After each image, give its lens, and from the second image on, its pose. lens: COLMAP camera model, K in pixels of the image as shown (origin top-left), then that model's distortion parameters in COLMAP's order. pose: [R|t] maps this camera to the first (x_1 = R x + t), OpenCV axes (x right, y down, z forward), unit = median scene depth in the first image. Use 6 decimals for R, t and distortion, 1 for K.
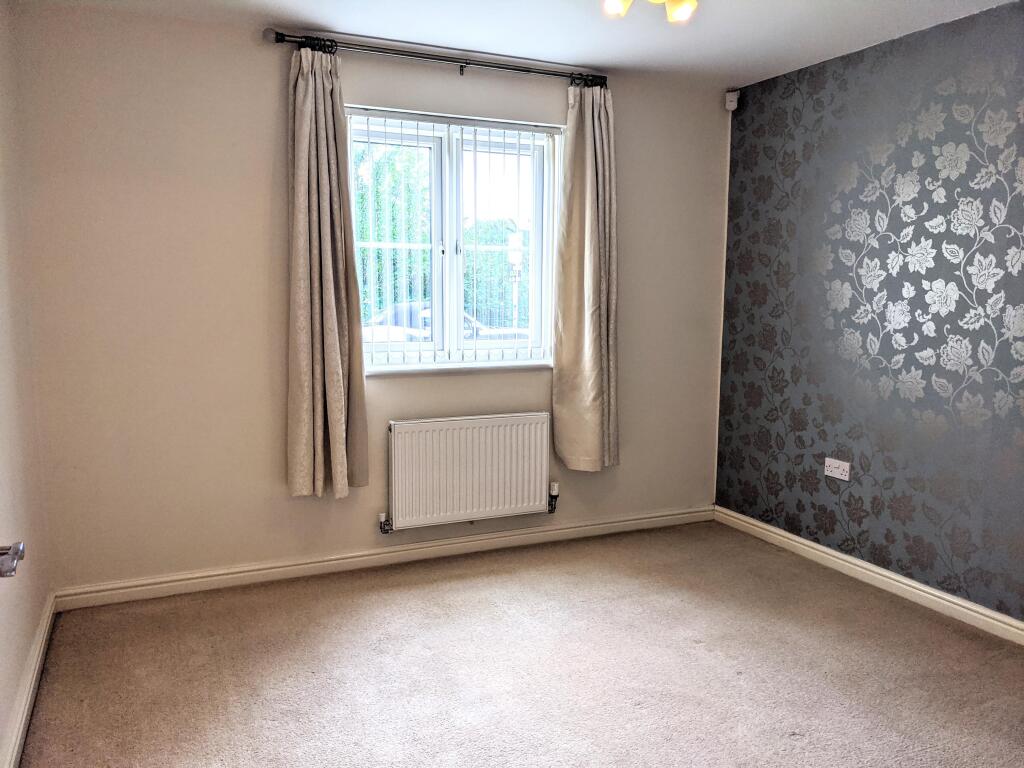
lens RADIAL K [[813.6, 0, 512.0], [0, 813.6, 384.0], [0, 0, 1]] dist [0.000102, -0.016334]
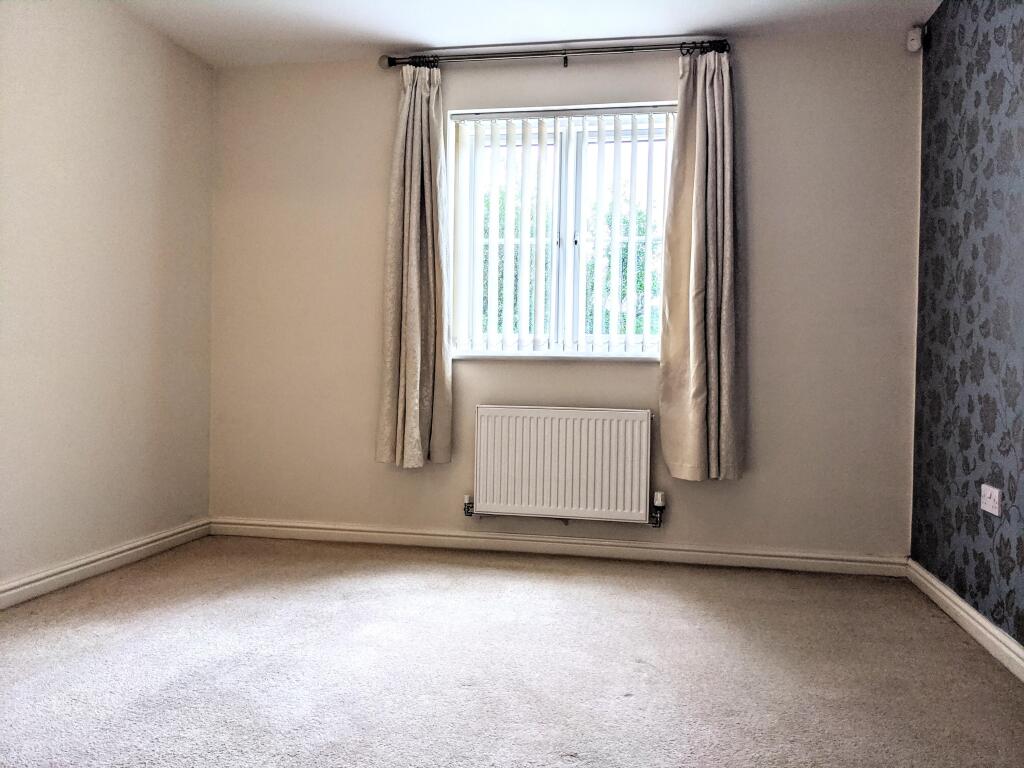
lens RADIAL K [[812.2, 0, 513.1], [0, 812.2, 364.8], [0, 0, 1]] dist [0.000275, -0.008290]
pose [[0.814169, 0.008345, -0.580569, 0.459087], [-0.082399, 0.991437, -0.101303, 0.092124], [0.574752, 0.130316, 0.807885, 0.187916]]
